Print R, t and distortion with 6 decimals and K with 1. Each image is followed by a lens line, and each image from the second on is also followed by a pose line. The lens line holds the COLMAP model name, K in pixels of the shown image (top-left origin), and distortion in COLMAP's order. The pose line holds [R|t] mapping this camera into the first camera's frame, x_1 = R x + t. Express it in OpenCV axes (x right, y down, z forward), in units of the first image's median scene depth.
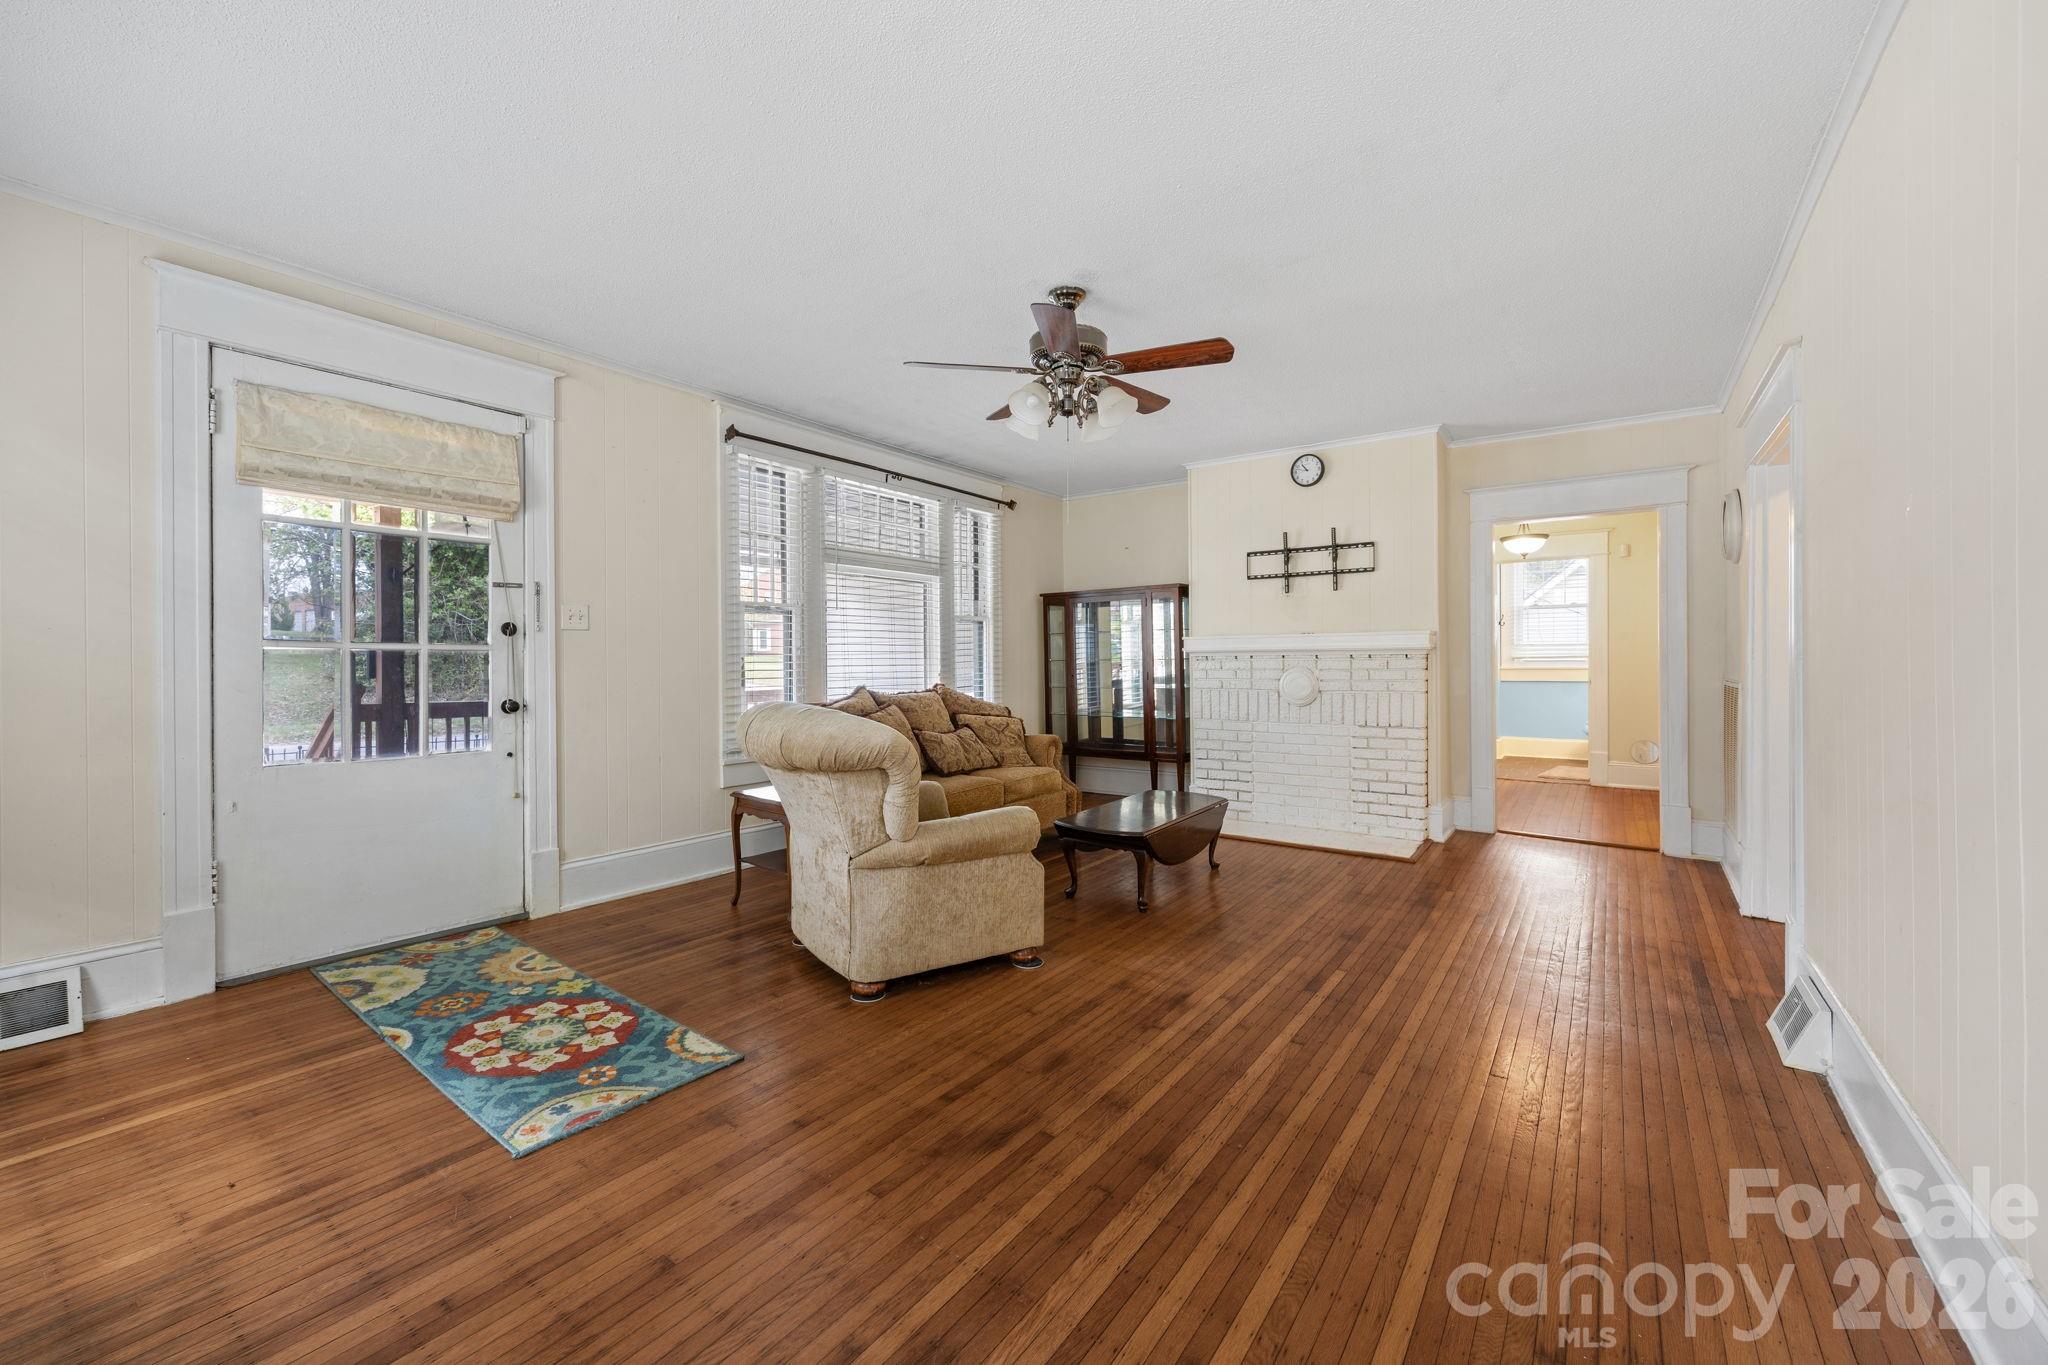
lens RADIAL K [[796.7, 0, 1034.4], [0, 796.7, 670.5], [0, 0, 1]] dist [-0.003473, 0.000508]
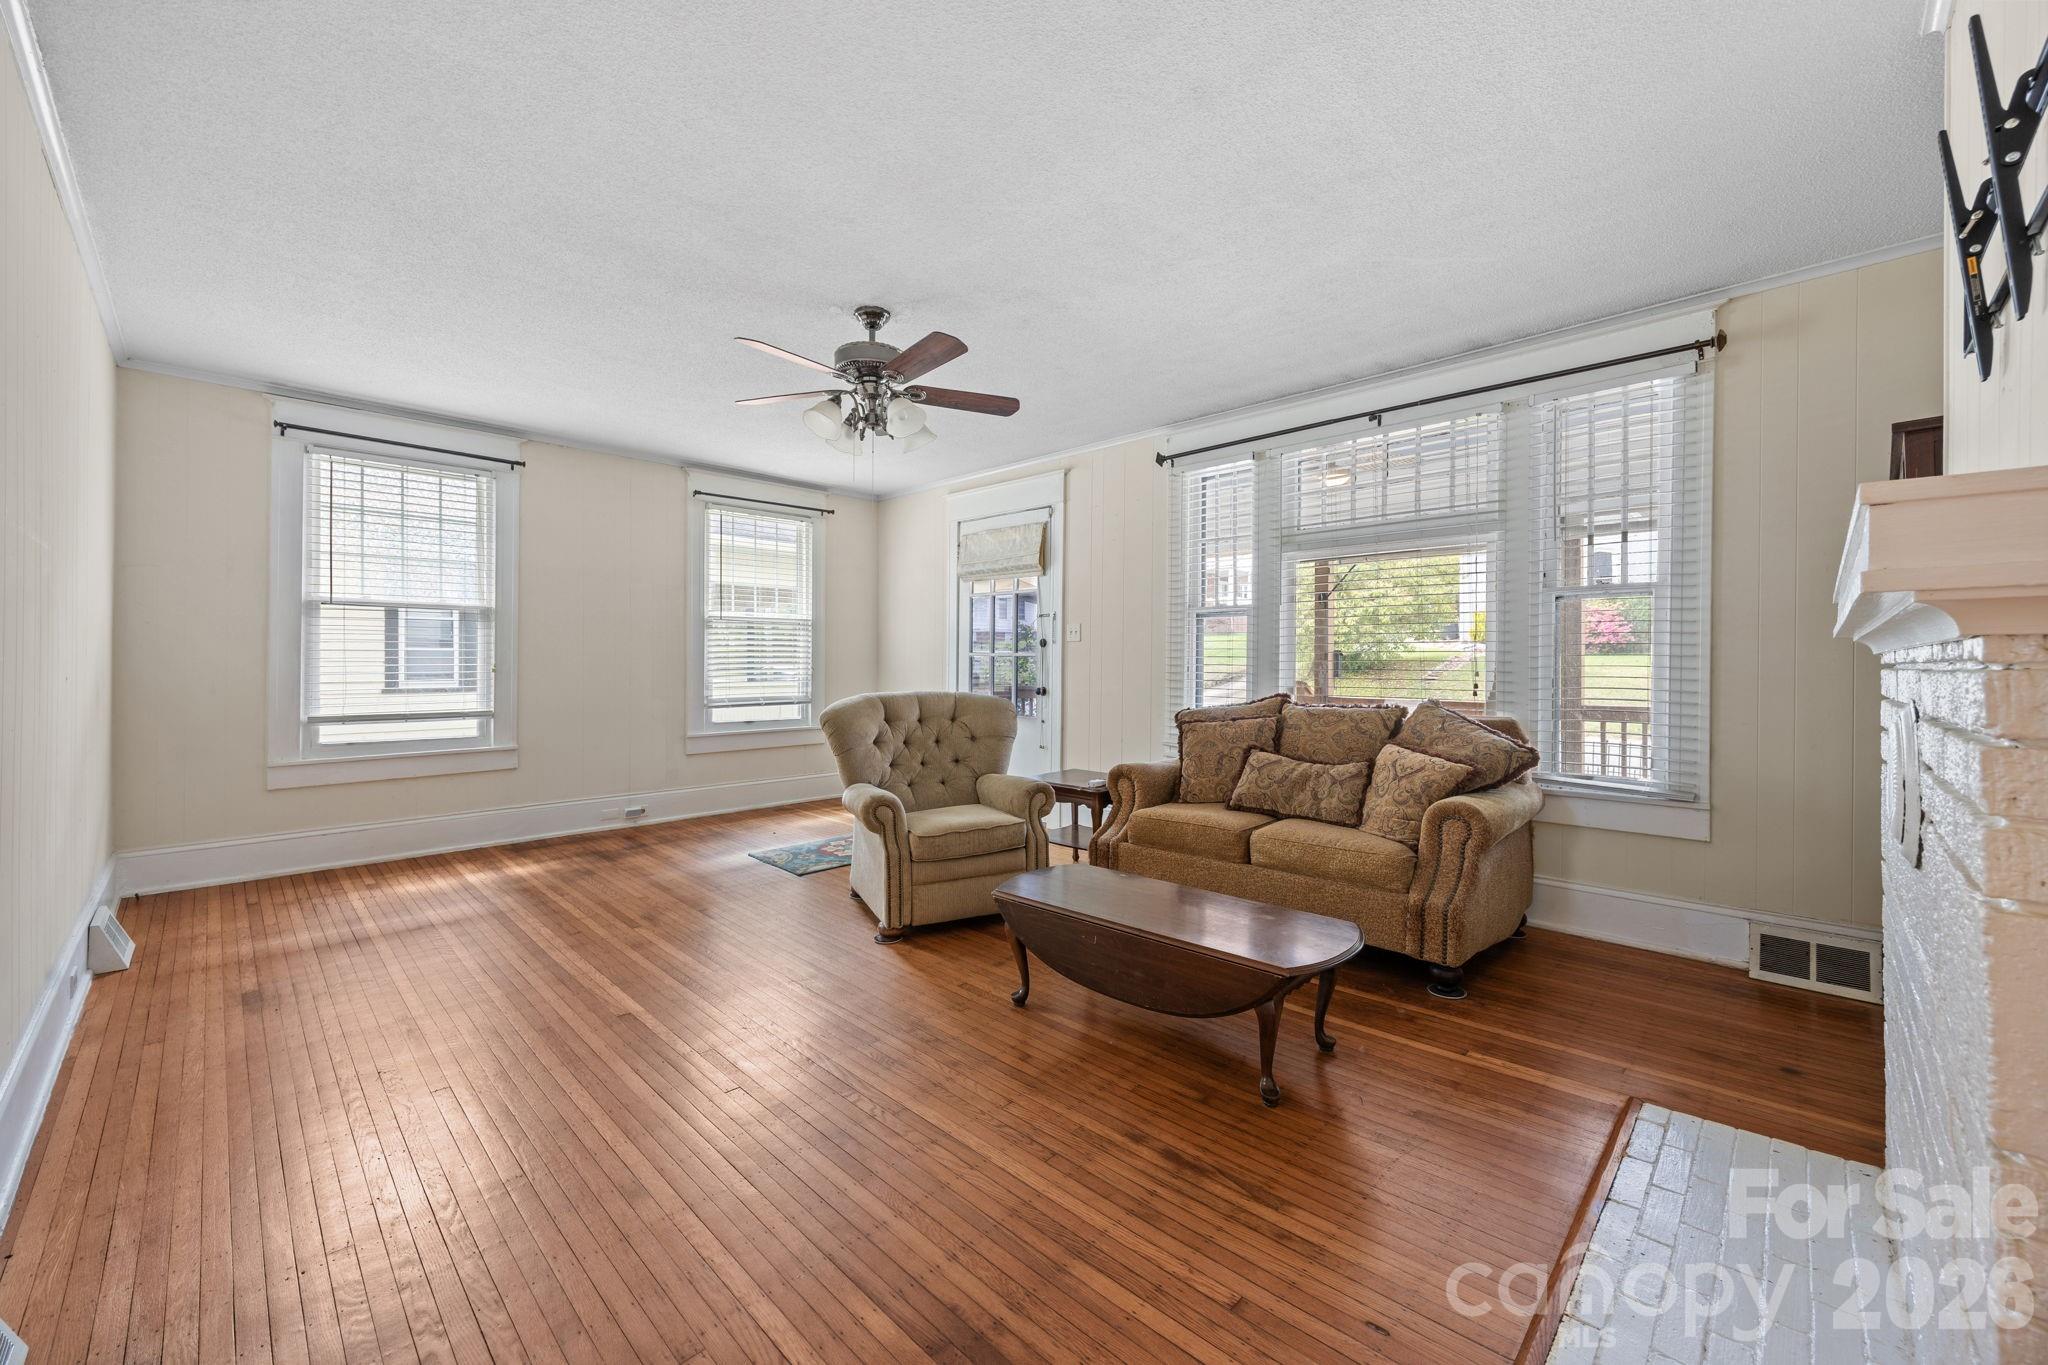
lens RADIAL K [[796.7, 0, 1026.9], [0, 796.7, 664.2], [0, 0, 1]] dist [-0.003473, 0.000508]
pose [[-0.150554, 0.003628, -0.988595, 0.617399], [-0.015032, 0.999869, 0.005958, -0.011562], [0.988488, 0.015758, -0.150480, 0.795779]]
